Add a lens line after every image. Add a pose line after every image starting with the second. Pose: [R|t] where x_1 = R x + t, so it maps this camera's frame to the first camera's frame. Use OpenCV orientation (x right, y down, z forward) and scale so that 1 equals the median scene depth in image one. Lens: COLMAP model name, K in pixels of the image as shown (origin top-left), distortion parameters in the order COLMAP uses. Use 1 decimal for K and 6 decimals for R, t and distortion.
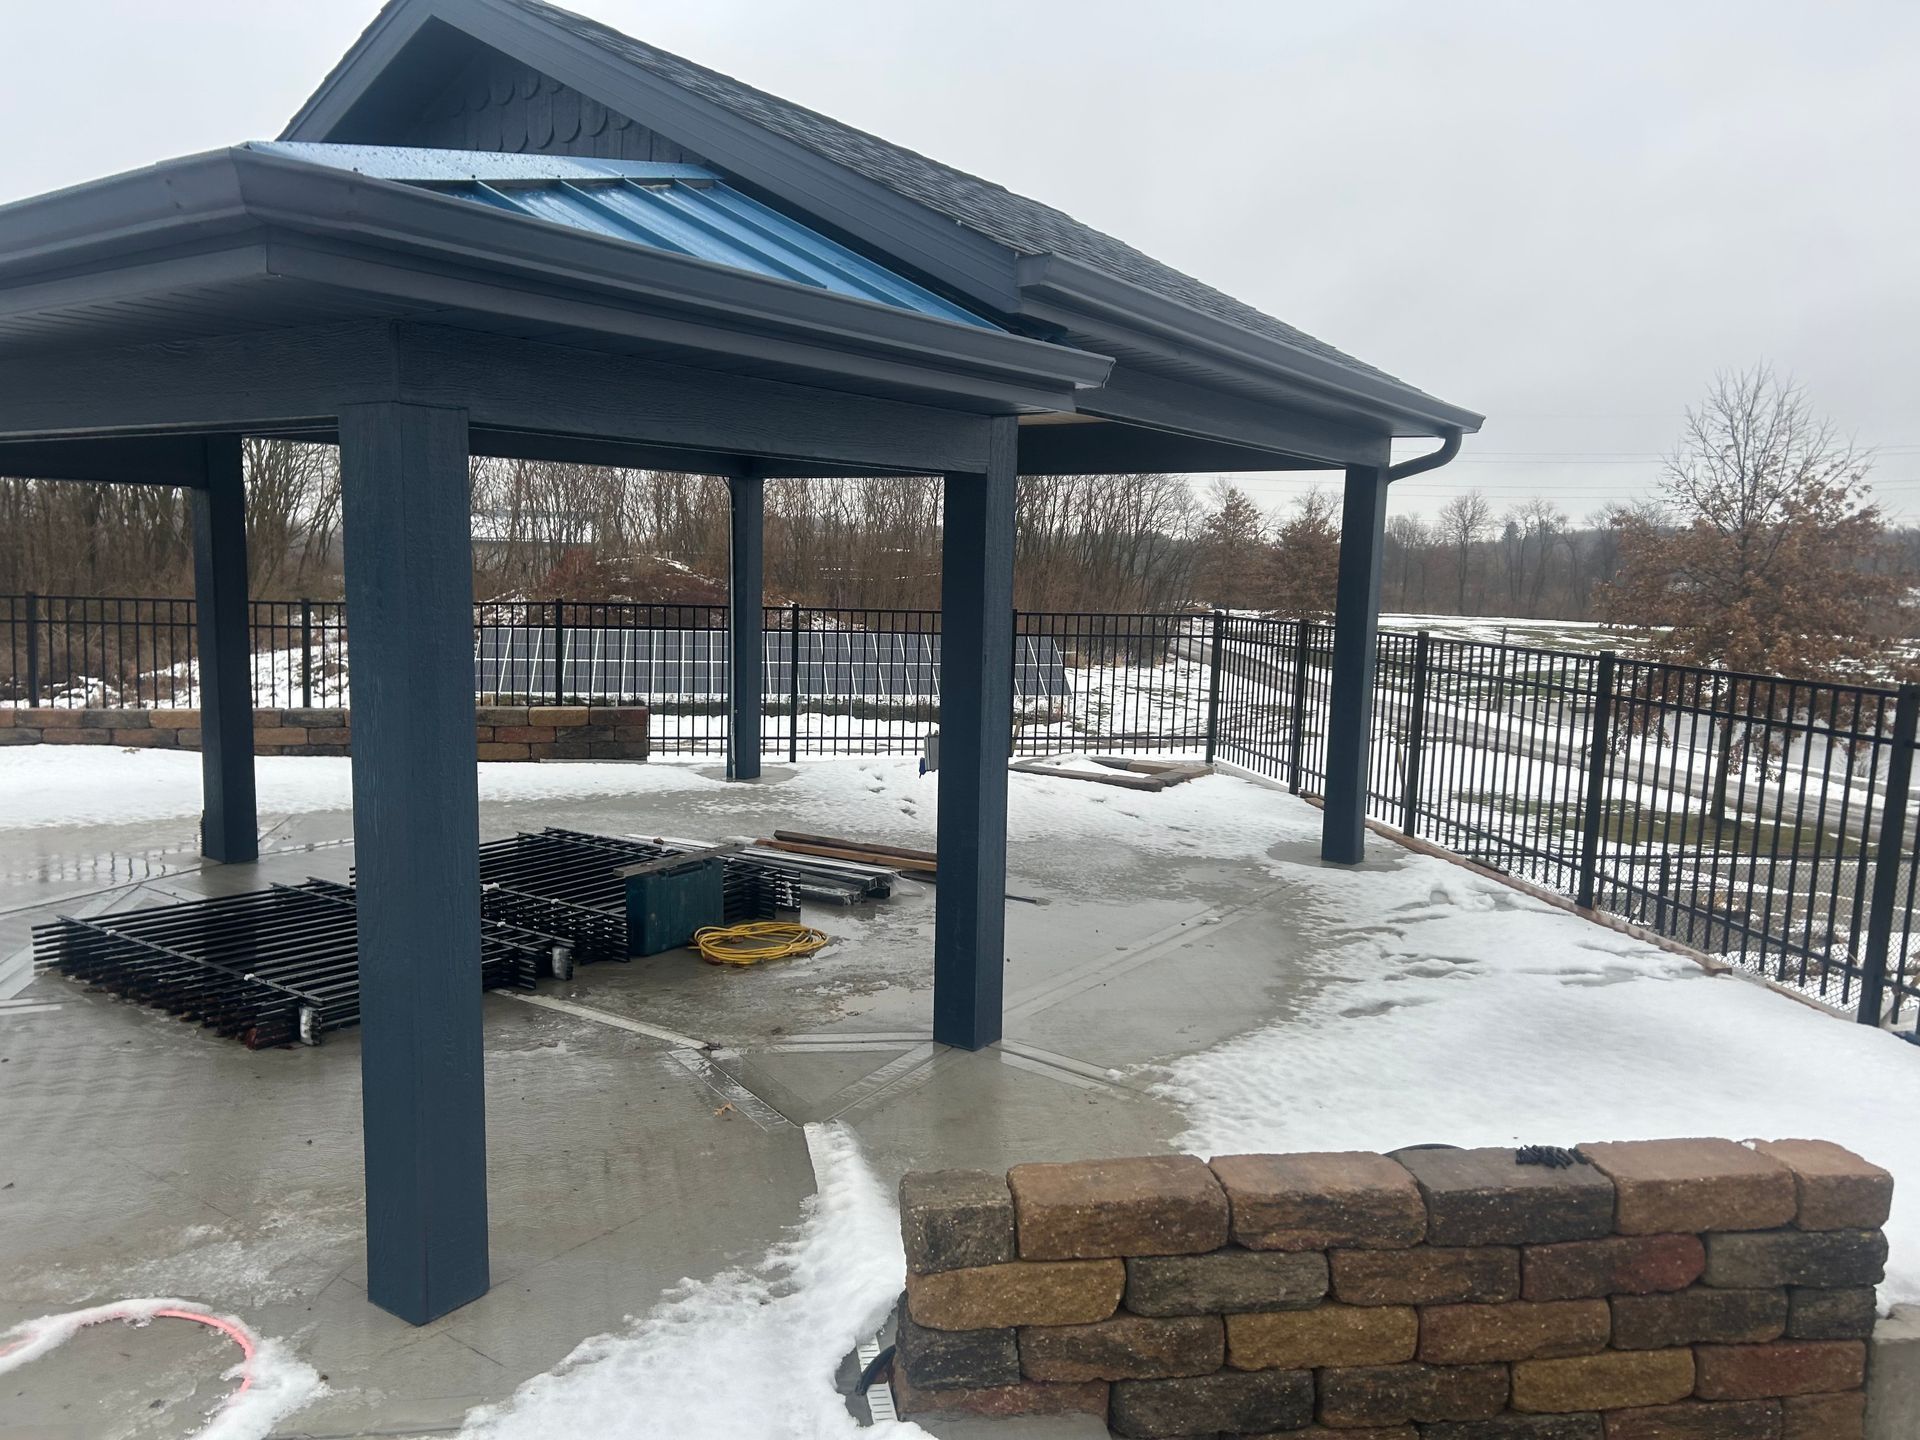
lens RADIAL K [[1446.5, 0, 976.2], [0, 1446.5, 753.0], [0, 0, 1]] dist [0.044207, -0.047003]
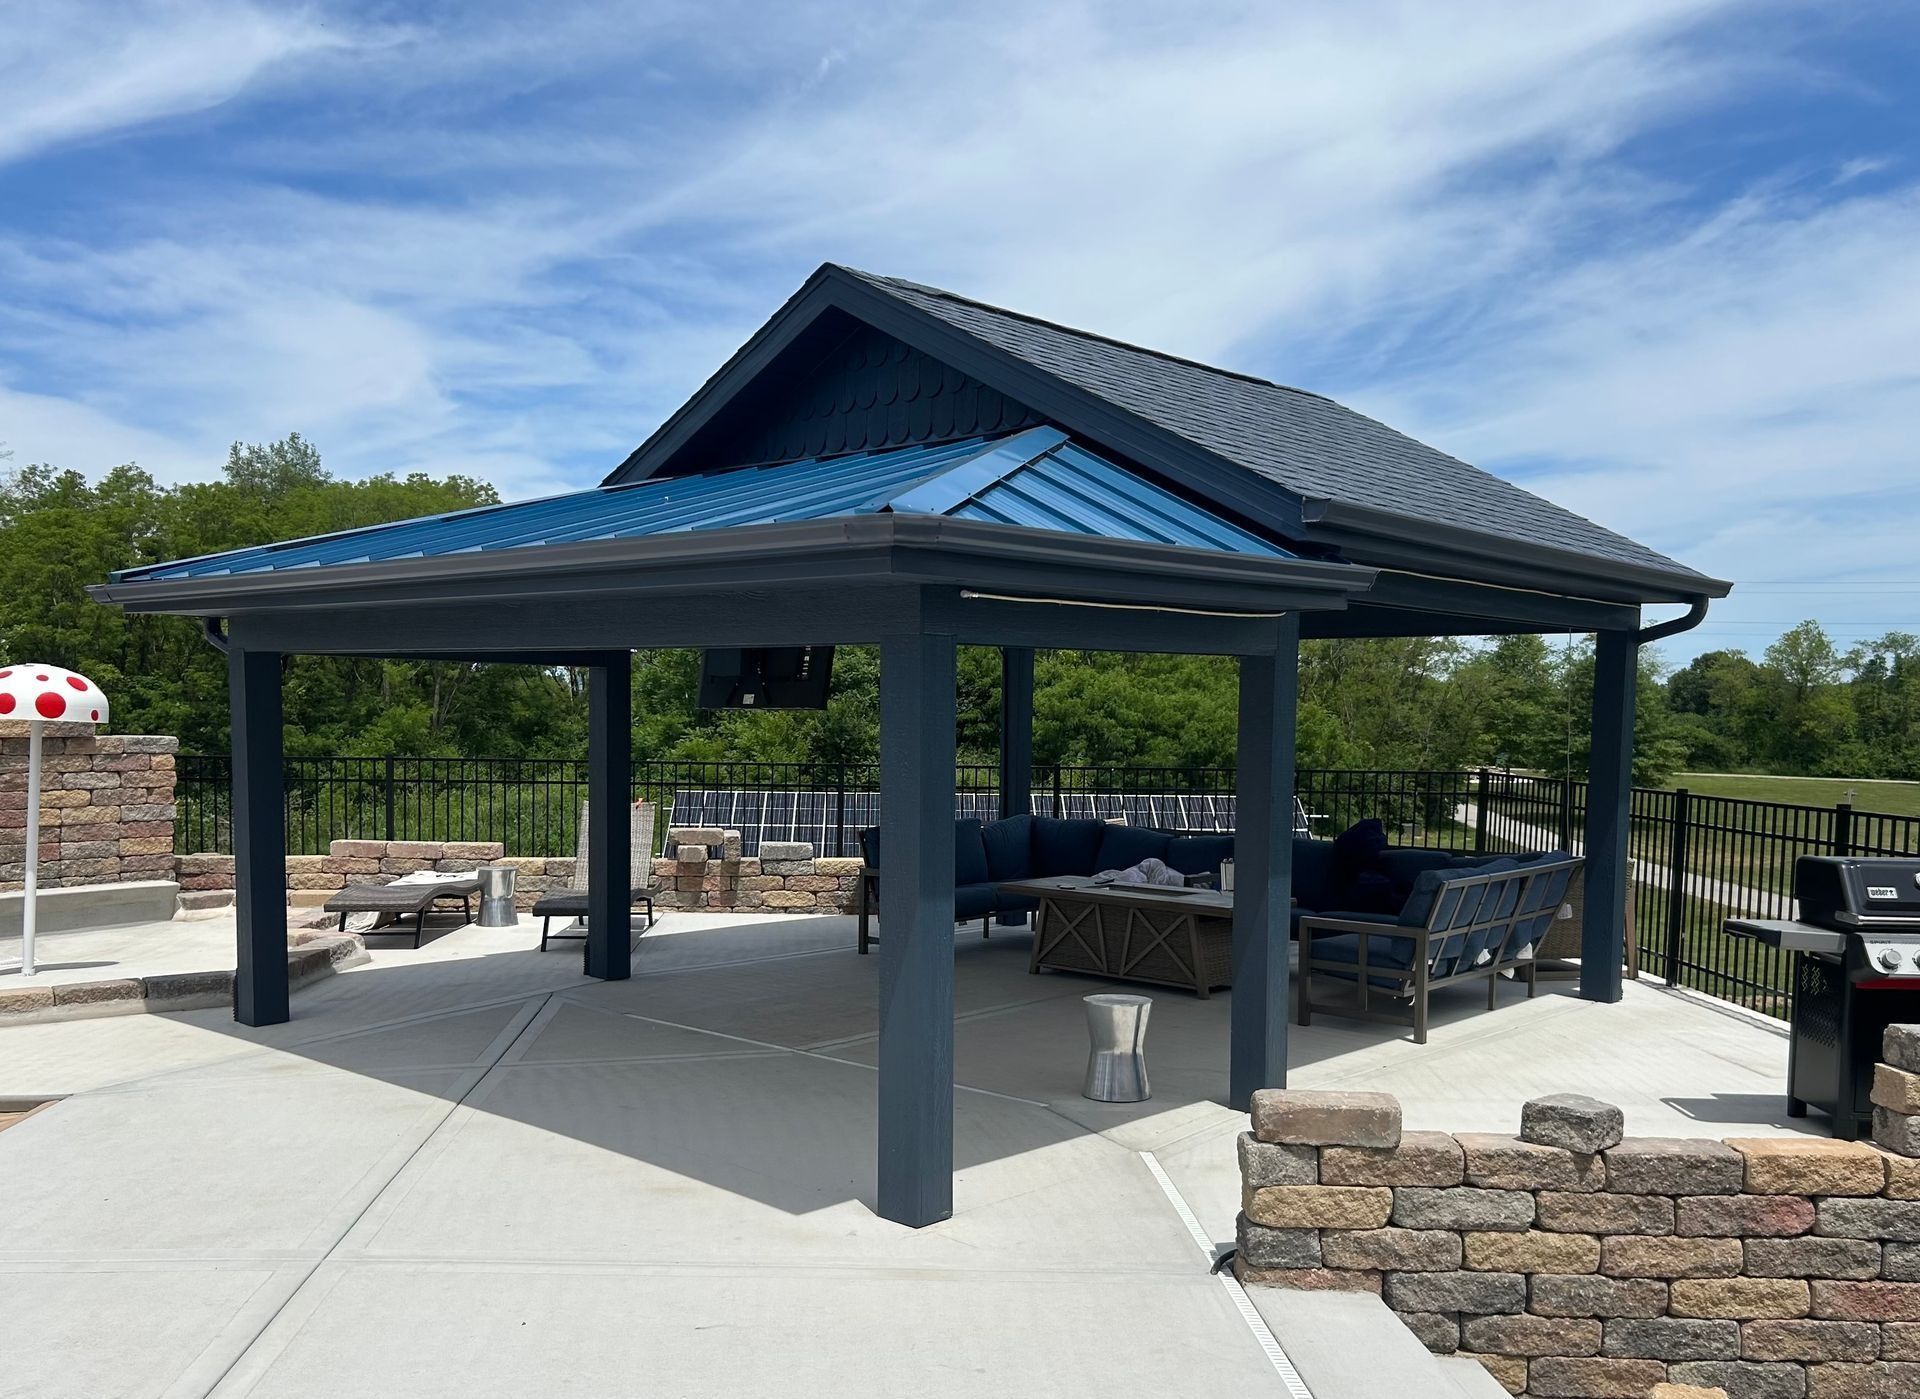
lens RADIAL K [[1695.3, 0, 949.9], [0, 1695.3, 828.8], [0, 0, 1]] dist [0.043039, -0.032174]
pose [[0.989332, 0.001887, -0.145668, -0.089311], [-0.011064, 0.998001, -0.062217, 0.084845], [0.145260, 0.063165, 0.987375, -0.780296]]
